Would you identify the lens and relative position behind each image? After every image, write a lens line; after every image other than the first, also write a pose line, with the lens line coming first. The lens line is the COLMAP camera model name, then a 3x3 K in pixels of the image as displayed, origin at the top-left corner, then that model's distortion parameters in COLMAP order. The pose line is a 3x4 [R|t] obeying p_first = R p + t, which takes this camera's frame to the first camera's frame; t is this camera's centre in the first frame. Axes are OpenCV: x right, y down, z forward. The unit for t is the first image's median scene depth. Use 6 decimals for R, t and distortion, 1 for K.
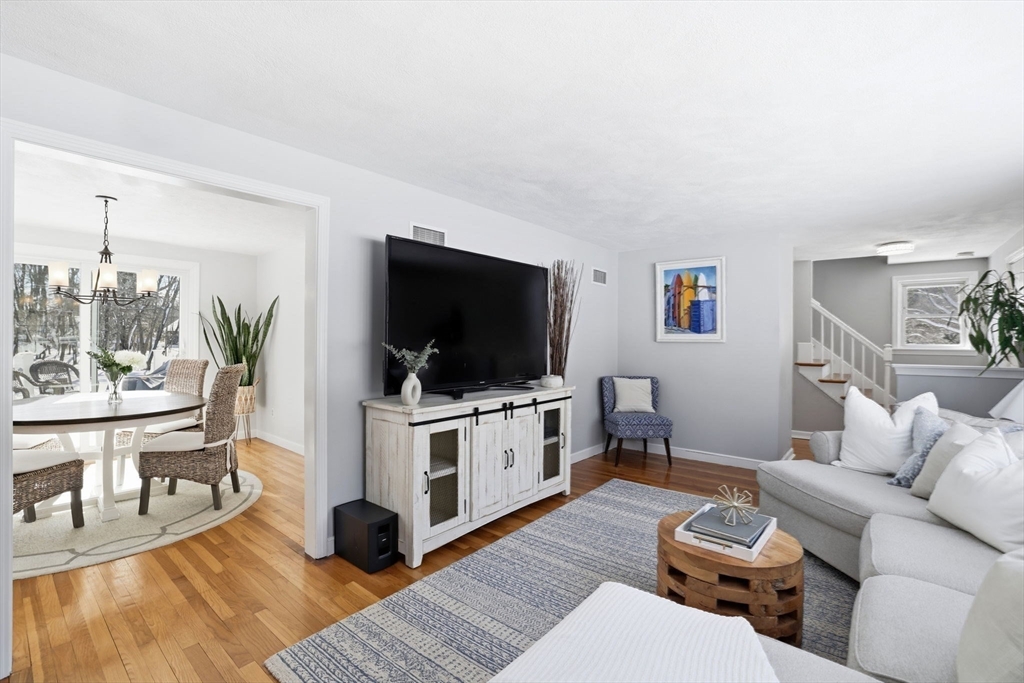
lens RADIAL K [[453.1, 0, 517.1], [0, 453.1, 338.9], [0, 0, 1]] dist [-0.049049, 0.017697]
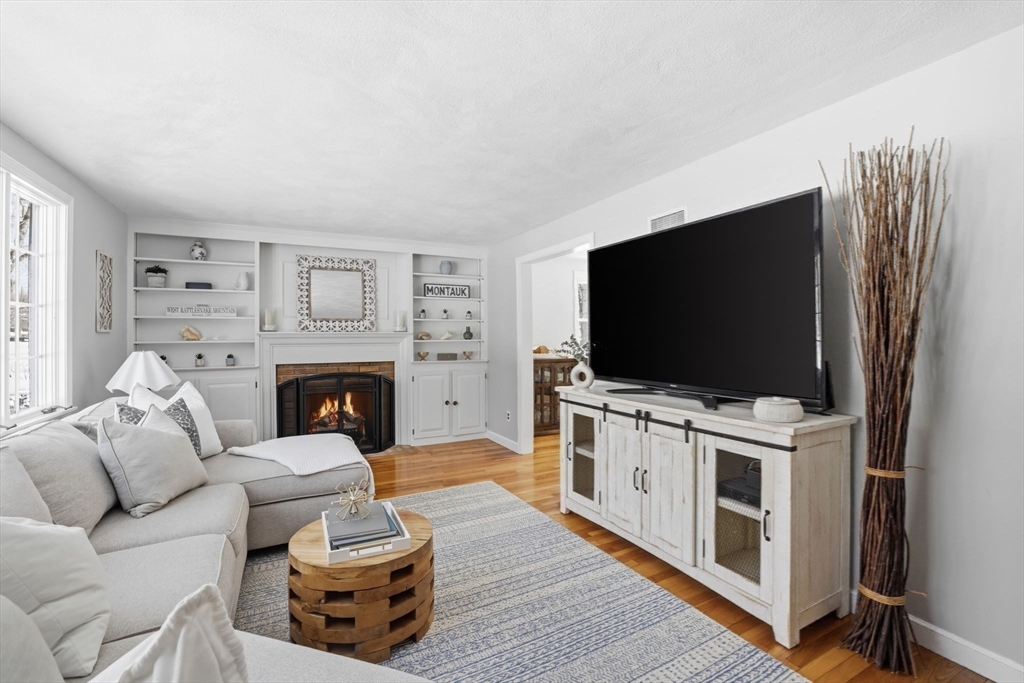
lens RADIAL K [[453.1, 0, 517.1], [0, 453.1, 338.9], [0, 0, 1]] dist [-0.049049, 0.017697]
pose [[-0.385262, -0.000479, -0.922807, 0.912964], [-0.001478, 0.999999, 0.000098, 0.014654], [0.922806, 0.001402, -0.385262, 1.246512]]
